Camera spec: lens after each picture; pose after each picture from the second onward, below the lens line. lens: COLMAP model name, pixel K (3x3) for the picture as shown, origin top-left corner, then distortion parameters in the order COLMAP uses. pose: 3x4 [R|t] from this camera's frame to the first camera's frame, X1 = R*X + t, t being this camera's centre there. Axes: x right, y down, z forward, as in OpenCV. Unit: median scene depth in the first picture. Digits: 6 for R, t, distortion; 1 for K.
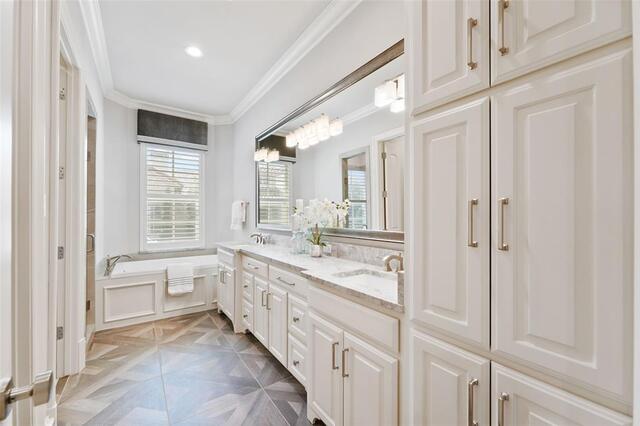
lens RADIAL K [[261.1, 0, 314.2], [0, 261.1, 216.5], [0, 0, 1]] dist [-0.017920, 0.001642]
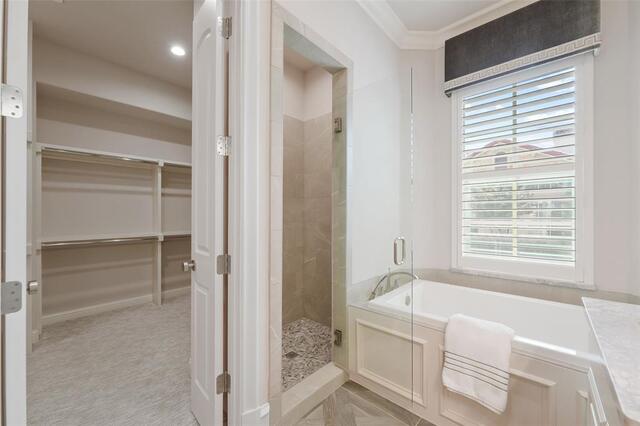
lens RADIAL K [[261.1, 0, 314.6], [0, 261.1, 216.4], [0, 0, 1]] dist [-0.017920, 0.001642]
pose [[0.230362, 0.000543, -0.973105, -0.144858], [0.006893, 0.999974, 0.002189, 0.006999], [0.973081, -0.007211, 0.230353, 0.537677]]
